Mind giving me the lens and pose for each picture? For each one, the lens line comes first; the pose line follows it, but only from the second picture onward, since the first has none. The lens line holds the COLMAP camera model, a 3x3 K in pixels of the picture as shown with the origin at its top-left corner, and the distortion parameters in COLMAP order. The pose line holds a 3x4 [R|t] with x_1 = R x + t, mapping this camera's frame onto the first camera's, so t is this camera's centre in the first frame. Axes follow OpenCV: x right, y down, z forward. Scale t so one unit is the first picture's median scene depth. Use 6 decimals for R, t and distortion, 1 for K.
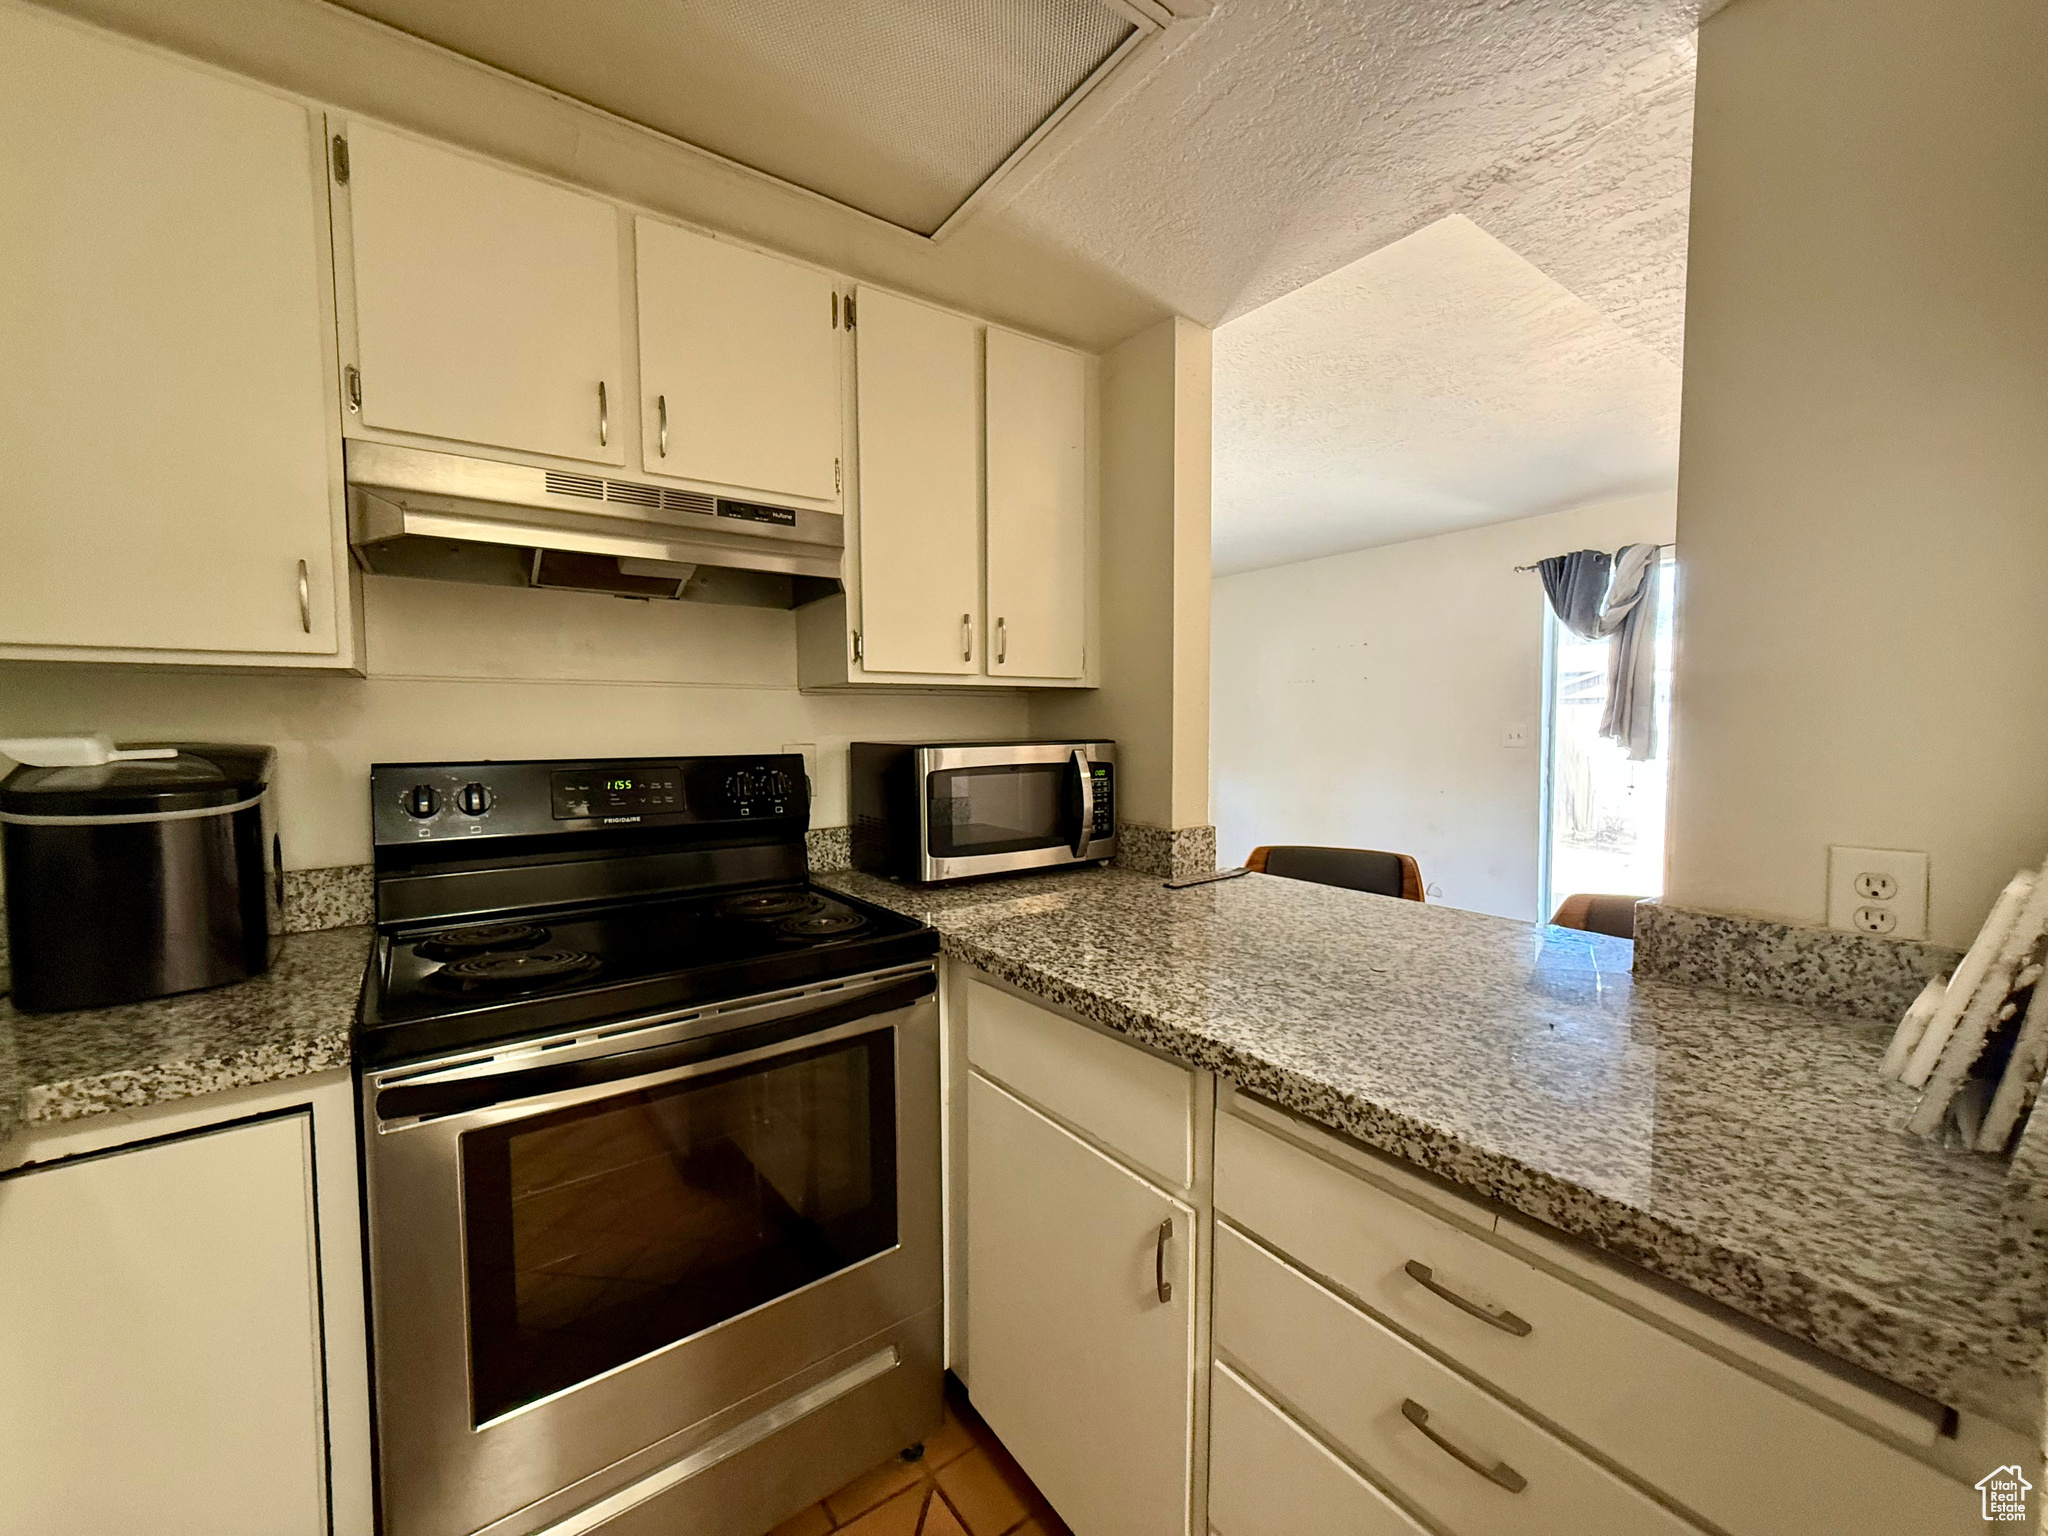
lens RADIAL K [[816.2, 0, 1033.2], [0, 816.2, 766.4], [0, 0, 1]] dist [-0.001086, 0.000037]
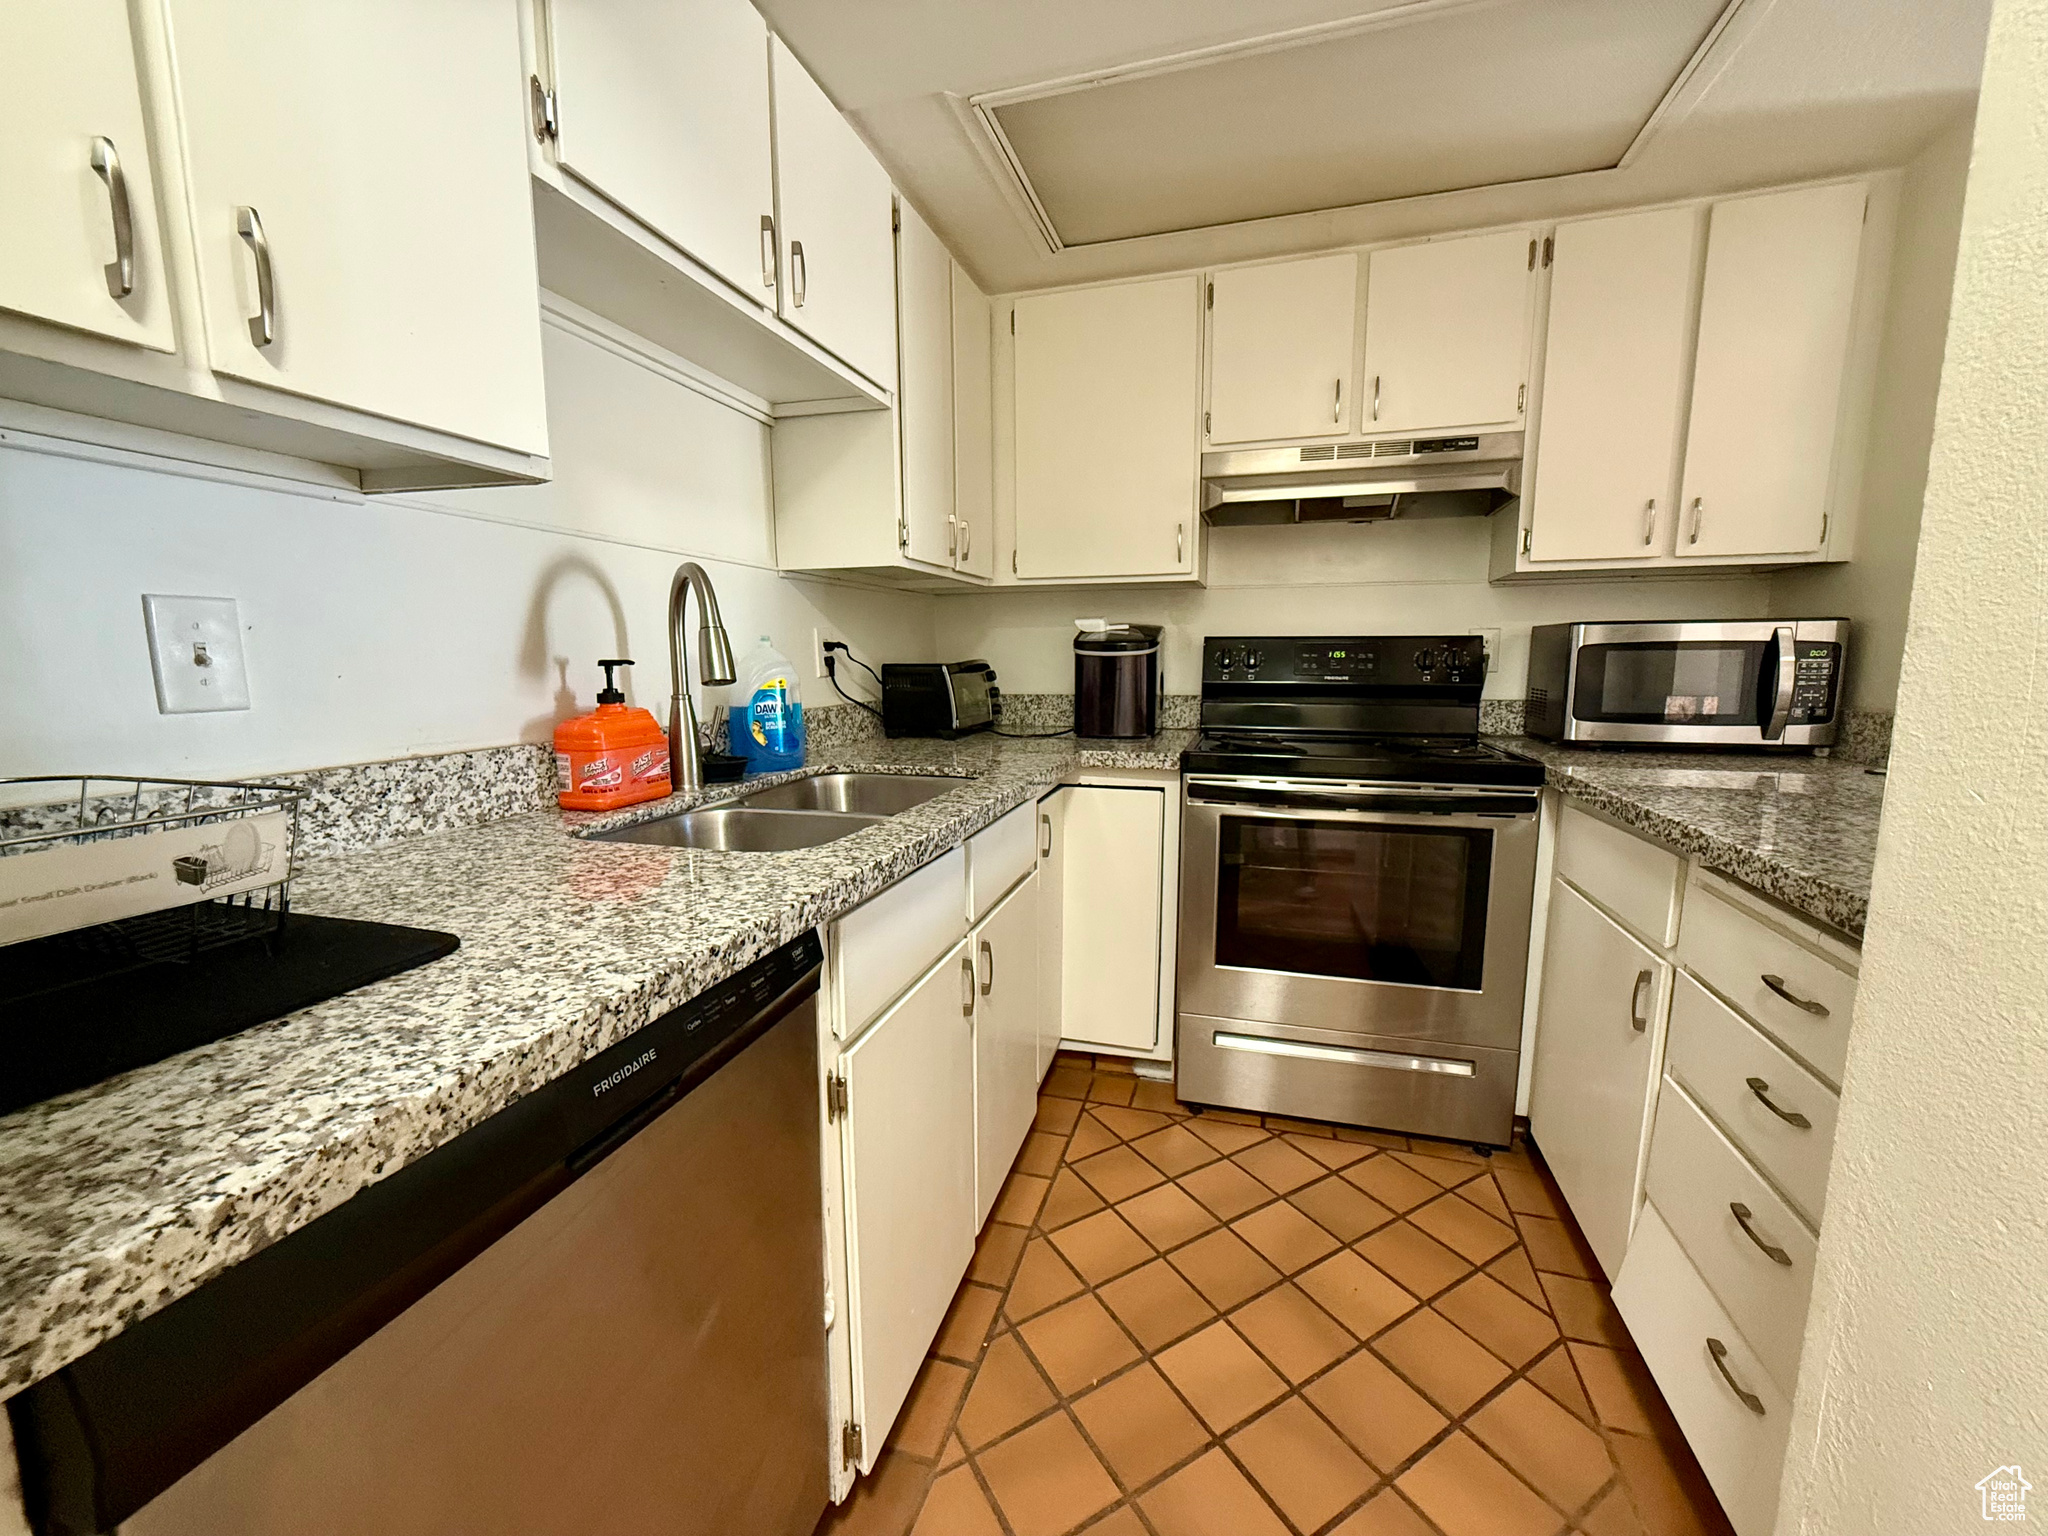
lens RADIAL K [[822.5, 0, 1024.0], [0, 822.5, 768.0], [0, 0, 1]] dist [0.002008, 0.000244]
pose [[0.599235, 0.115256, -0.792234, 0.409126], [-0.042978, 0.992787, 0.111925, 0.098144], [0.799419, -0.033021, 0.599866, -0.401669]]
